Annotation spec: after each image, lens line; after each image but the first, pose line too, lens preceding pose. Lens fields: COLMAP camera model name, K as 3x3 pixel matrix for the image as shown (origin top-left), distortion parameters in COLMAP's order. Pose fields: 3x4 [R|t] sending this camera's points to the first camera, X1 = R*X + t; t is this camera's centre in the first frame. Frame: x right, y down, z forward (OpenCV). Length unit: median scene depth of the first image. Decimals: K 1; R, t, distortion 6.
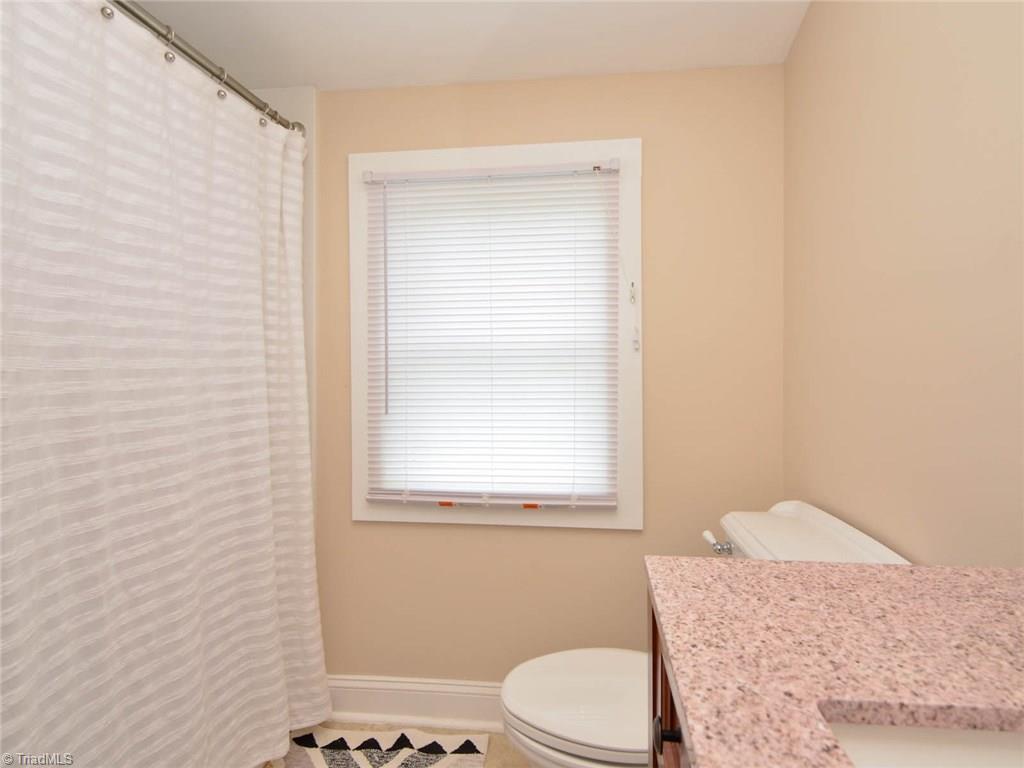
lens RADIAL K [[515.3, 0, 537.7], [0, 515.3, 377.2], [0, 0, 1]] dist [0.014051, -0.016553]
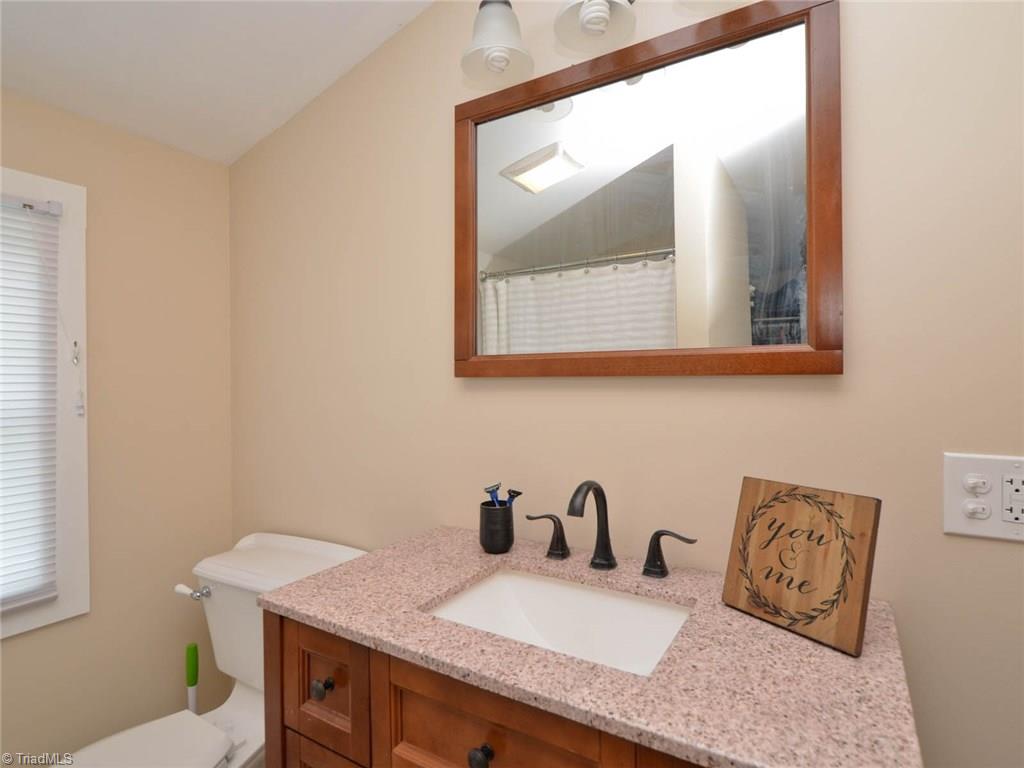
lens RADIAL K [[515.3, 0, 537.7], [0, 515.3, 377.2], [0, 0, 1]] dist [0.014051, -0.016553]
pose [[0.385115, 0.010068, 0.922814, -0.342500], [0.026449, 0.999409, -0.021941, -0.080189], [-0.922490, 0.032857, 0.384621, -0.098340]]
